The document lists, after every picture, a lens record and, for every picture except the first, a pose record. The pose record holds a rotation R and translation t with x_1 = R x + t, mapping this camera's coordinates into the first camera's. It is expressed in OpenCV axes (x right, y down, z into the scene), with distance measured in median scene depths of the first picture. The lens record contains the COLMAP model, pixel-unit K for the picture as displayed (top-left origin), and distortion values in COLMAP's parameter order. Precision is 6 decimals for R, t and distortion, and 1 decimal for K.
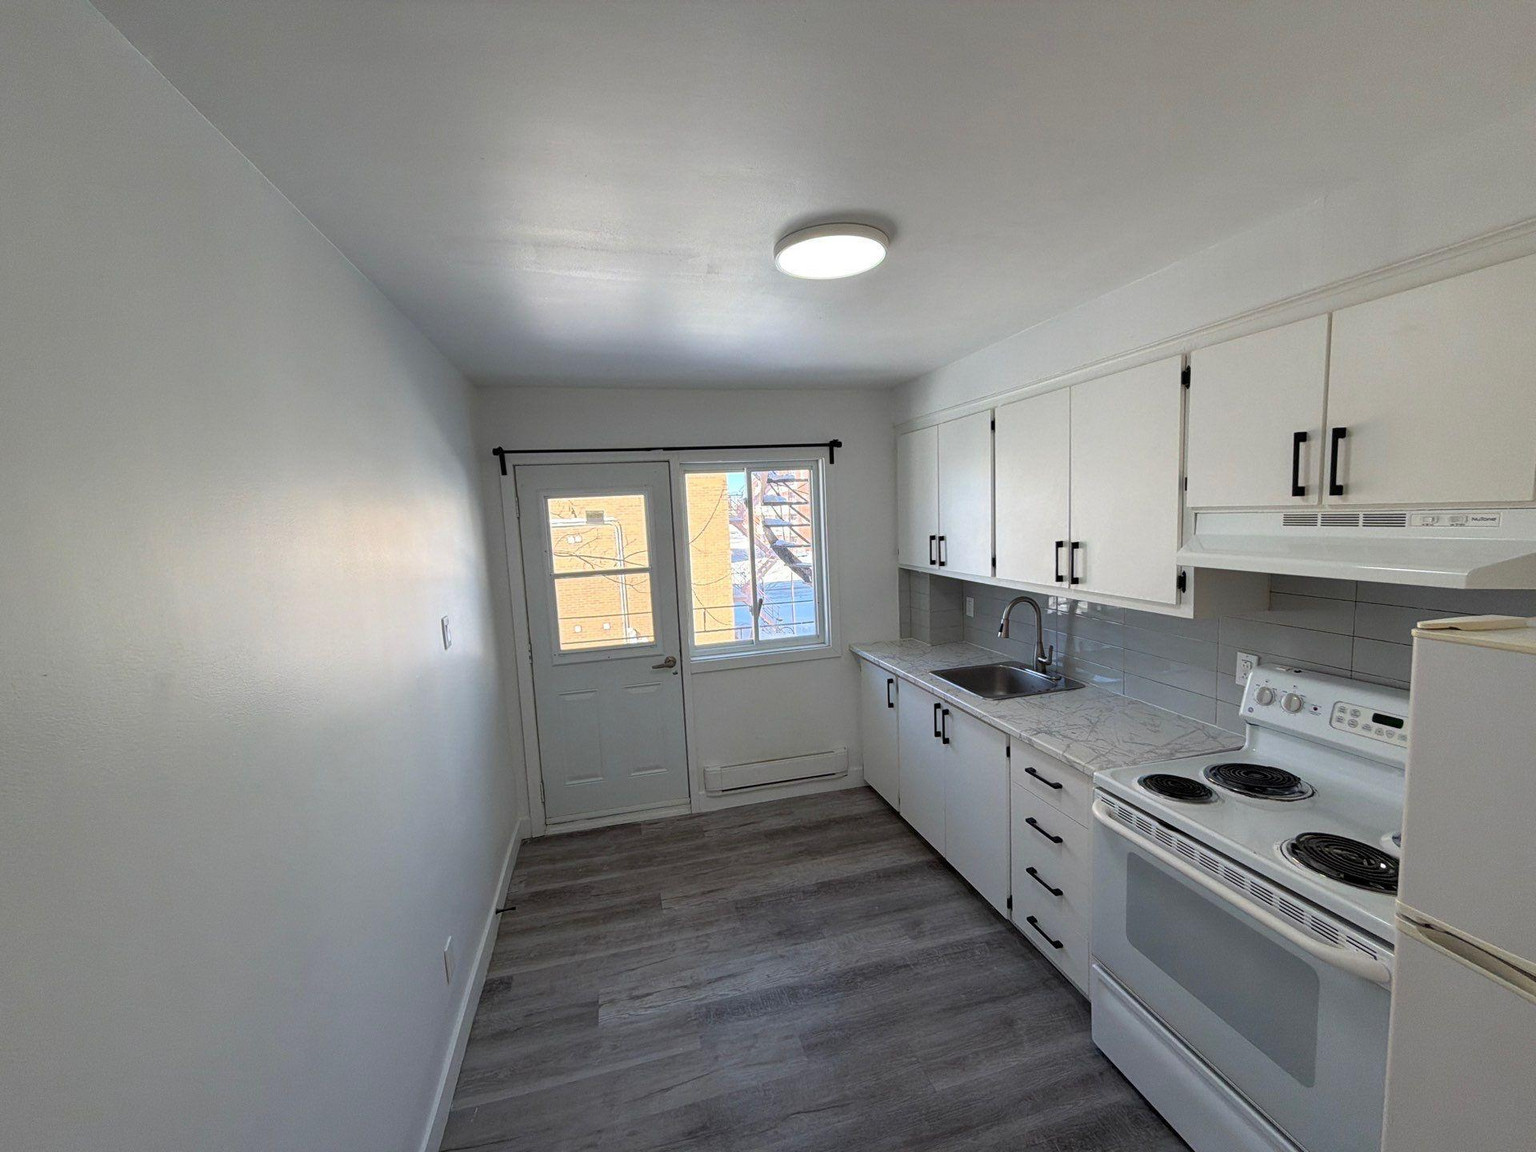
lens RADIAL K [[614.6, 0, 766.3], [0, 614.6, 576.7], [0, 0, 1]] dist [0.001288, -0.000199]
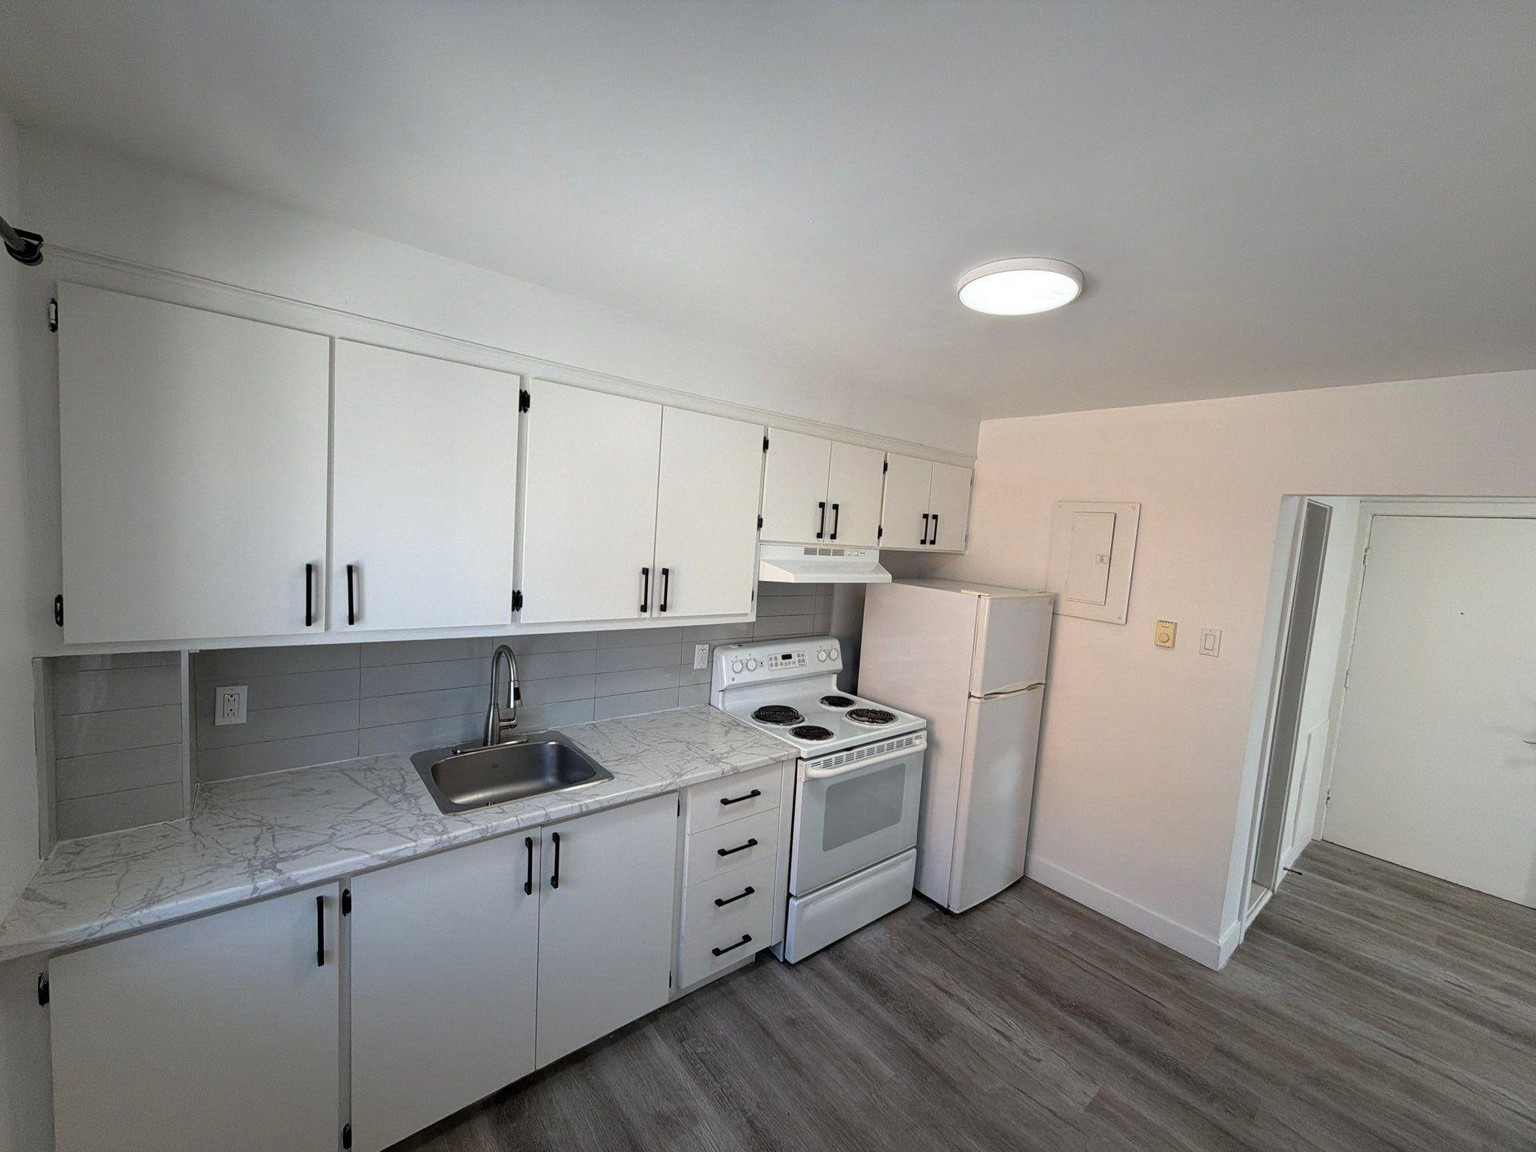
lens RADIAL K [[614.6, 0, 767.9], [0, 614.6, 578.2], [0, 0, 1]] dist [0.001288, -0.000199]
pose [[-0.428643, -0.062332, 0.901321, -0.521527], [0.041689, 0.995190, 0.088650, -0.141194], [-0.902512, 0.075575, -0.423983, 1.489125]]
